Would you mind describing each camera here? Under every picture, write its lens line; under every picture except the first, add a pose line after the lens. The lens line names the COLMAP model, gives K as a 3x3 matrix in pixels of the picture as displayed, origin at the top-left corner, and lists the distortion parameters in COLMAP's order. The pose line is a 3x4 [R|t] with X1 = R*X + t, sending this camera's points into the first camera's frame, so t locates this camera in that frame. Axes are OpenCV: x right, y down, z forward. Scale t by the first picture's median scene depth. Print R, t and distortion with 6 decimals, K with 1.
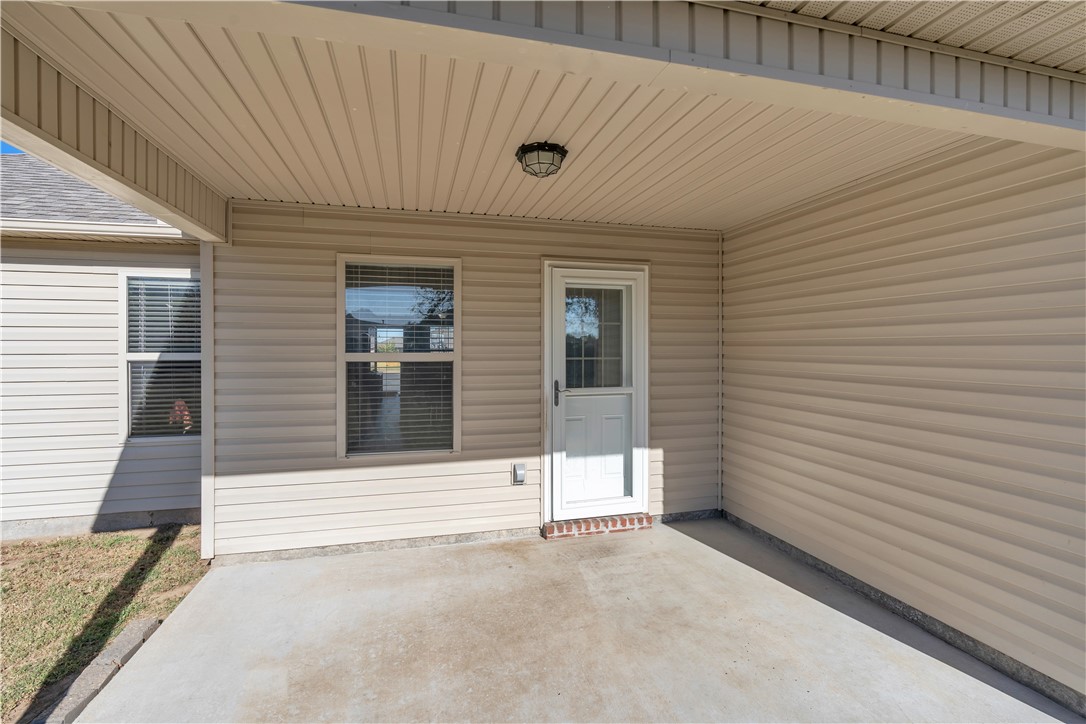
lens RADIAL K [[508.6, 0, 548.7], [0, 508.6, 351.8], [0, 0, 1]] dist [-0.000618, -0.000093]
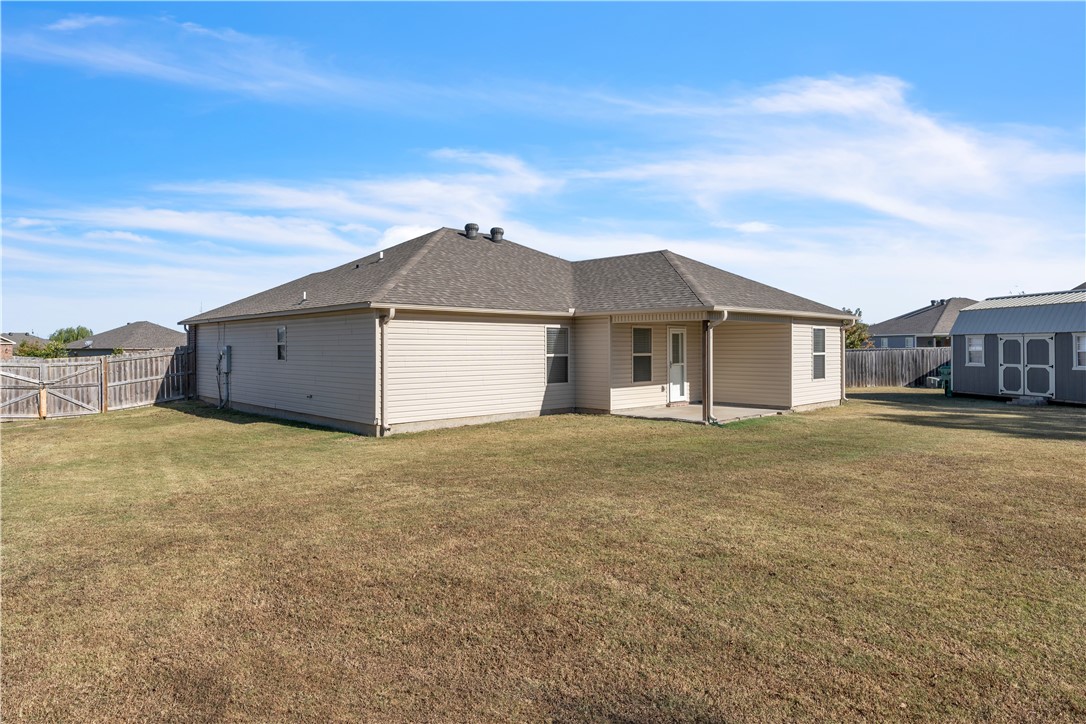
lens RADIAL K [[647.2, 0, 546.3], [0, 647.2, 341.2], [0, 0, 1]] dist [-0.004737, -0.001790]
pose [[0.872922, 0.004845, 0.487836, -2.657522], [0.003881, 0.999850, -0.016875, -0.007975], [-0.487844, 0.016624, 0.872772, -2.235629]]
